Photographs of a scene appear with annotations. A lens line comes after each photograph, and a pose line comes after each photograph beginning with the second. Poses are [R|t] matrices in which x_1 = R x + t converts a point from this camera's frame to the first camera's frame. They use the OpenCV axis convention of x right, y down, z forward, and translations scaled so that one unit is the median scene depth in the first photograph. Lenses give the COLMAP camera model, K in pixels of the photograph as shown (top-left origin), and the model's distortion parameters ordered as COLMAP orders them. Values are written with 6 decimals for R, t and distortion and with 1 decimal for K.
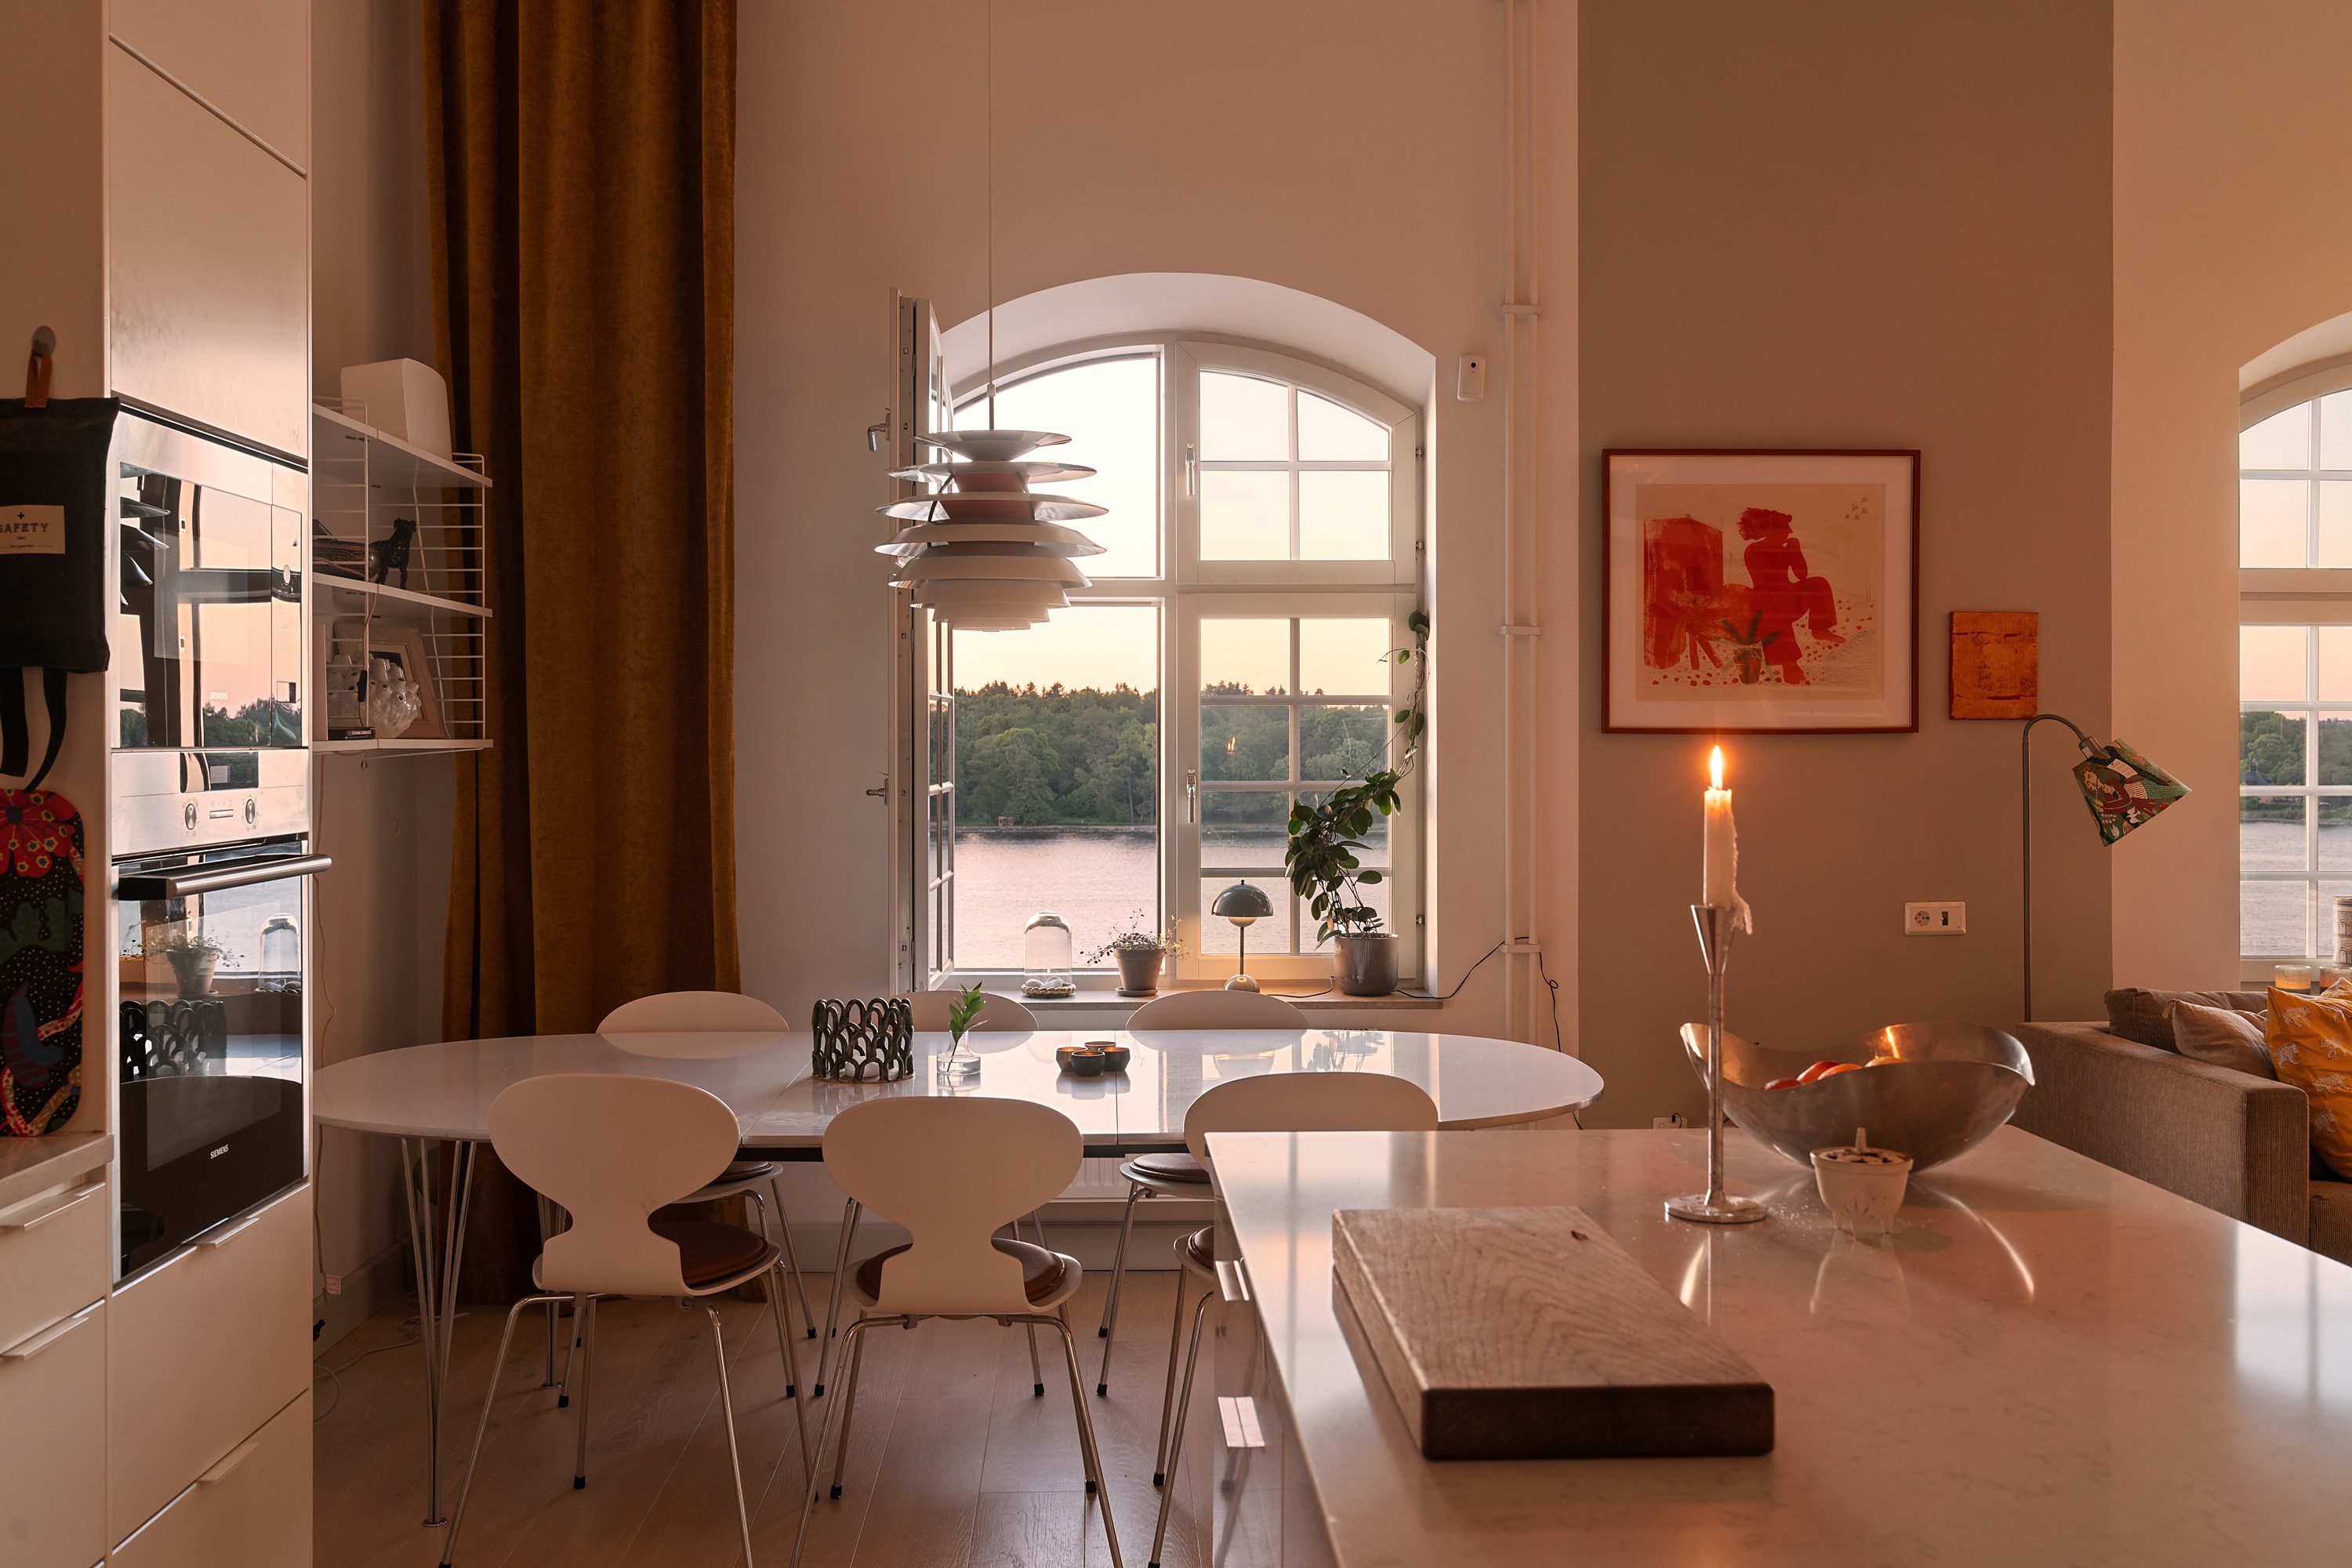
lens RADIAL K [[2168.5, 0, 1188.1], [0, 2168.5, 746.1], [0, 0, 1]] dist [0.002306, 0.000000]
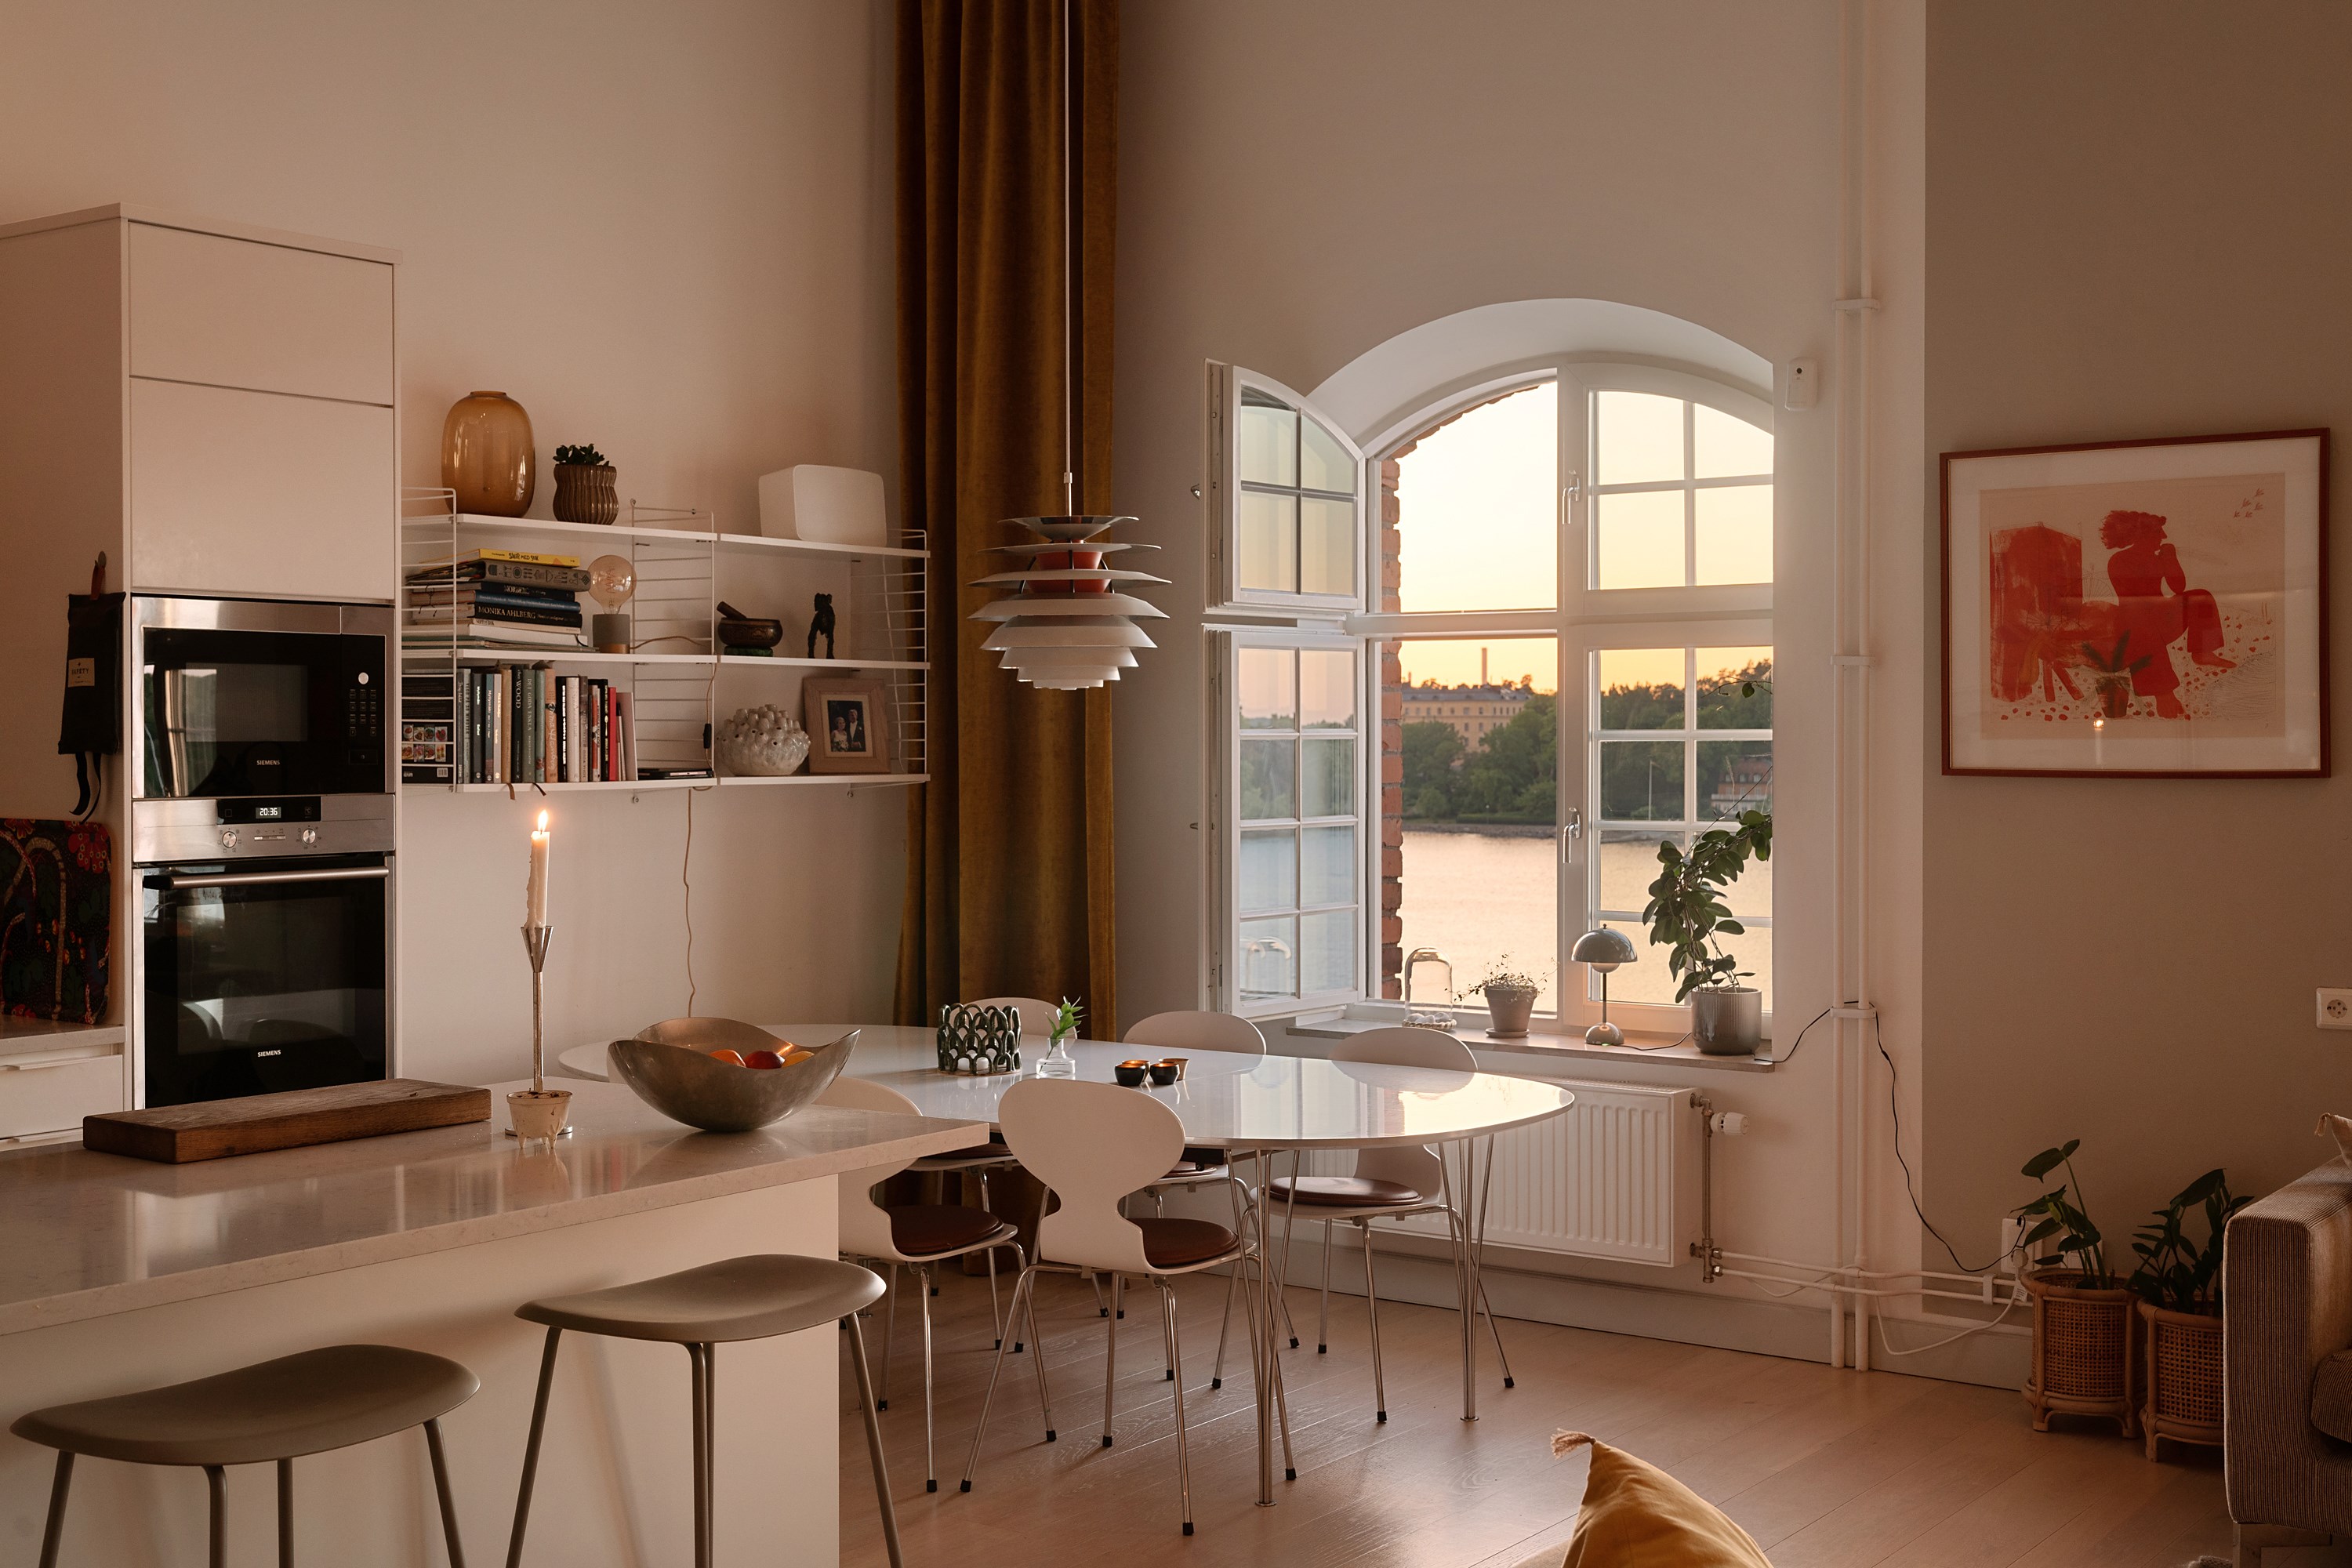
lens RADIAL K [[2769.9, 0, 1154.4], [0, 2769.9, 771.1], [0, 0, 1]] dist [0.022049, 0.000000]
pose [[0.777064, 0.009184, -0.629354, 0.650978], [-0.001464, 0.999917, 0.012785, -0.021566], [0.629419, -0.009013, 0.777014, -0.078341]]
